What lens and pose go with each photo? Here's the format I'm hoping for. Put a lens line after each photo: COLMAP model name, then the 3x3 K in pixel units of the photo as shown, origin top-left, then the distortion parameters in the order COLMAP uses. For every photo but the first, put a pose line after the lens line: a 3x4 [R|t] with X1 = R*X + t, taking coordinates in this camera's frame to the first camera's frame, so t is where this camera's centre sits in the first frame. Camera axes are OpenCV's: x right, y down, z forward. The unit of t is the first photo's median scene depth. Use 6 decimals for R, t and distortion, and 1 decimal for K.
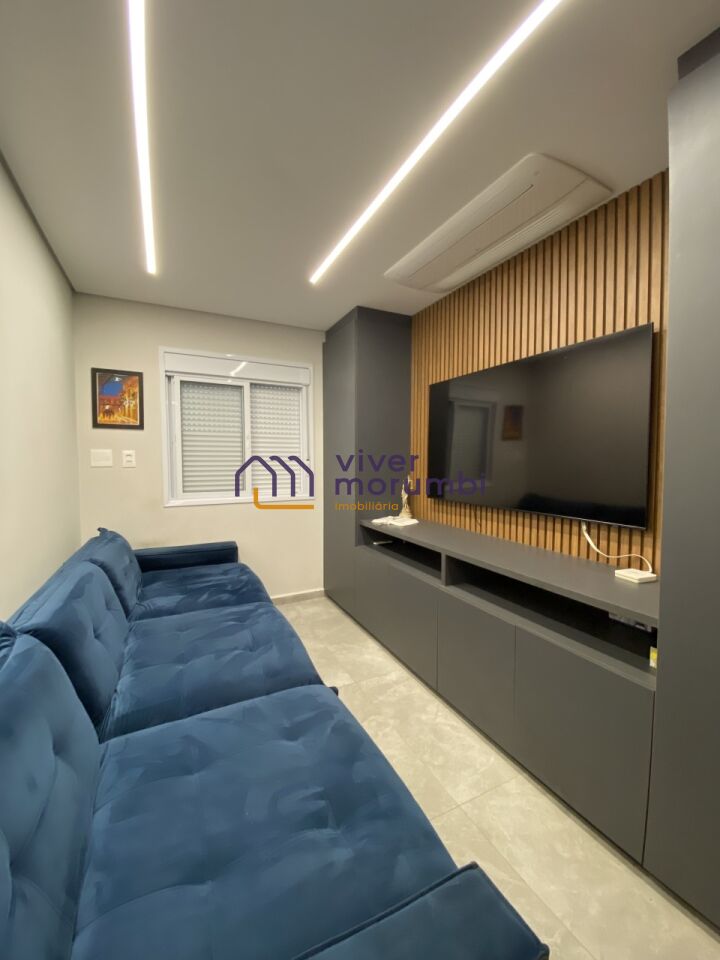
lens RADIAL K [[390.1, 0, 361.3], [0, 390.1, 481.7], [0, 0, 1]] dist [0.003165, -0.013347]
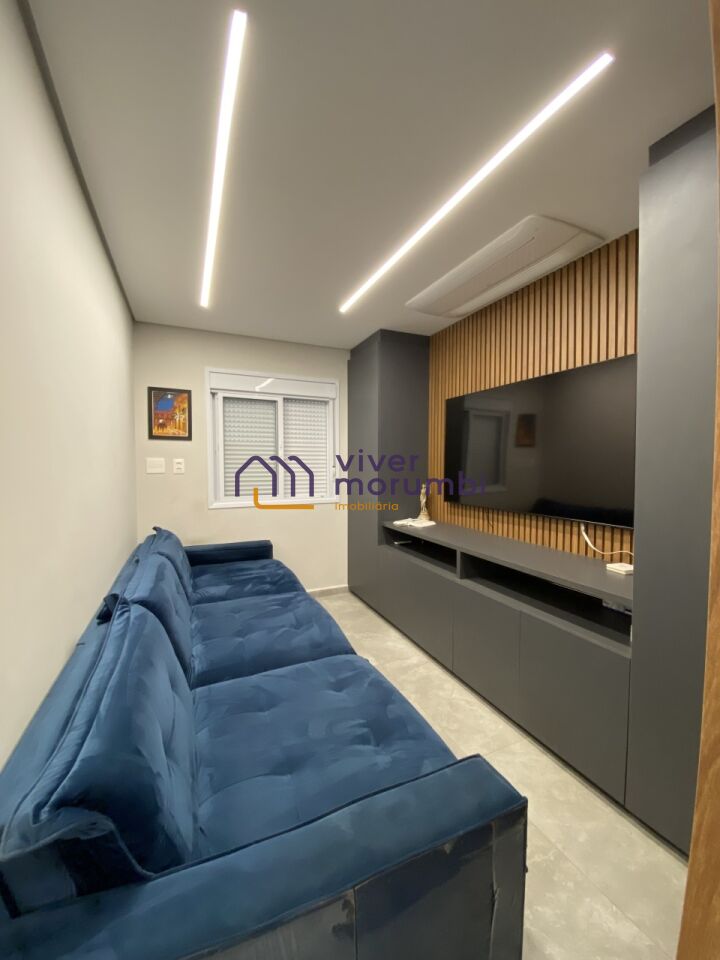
lens RADIAL K [[390.1, 0, 358.1], [0, 390.1, 480.0], [0, 0, 1]] dist [0.003165, -0.013347]
pose [[0.998824, 0.001512, -0.048464, -0.026741], [-0.002199, 0.999898, -0.014119, -0.005260], [0.048438, 0.014209, 0.998725, -0.151596]]
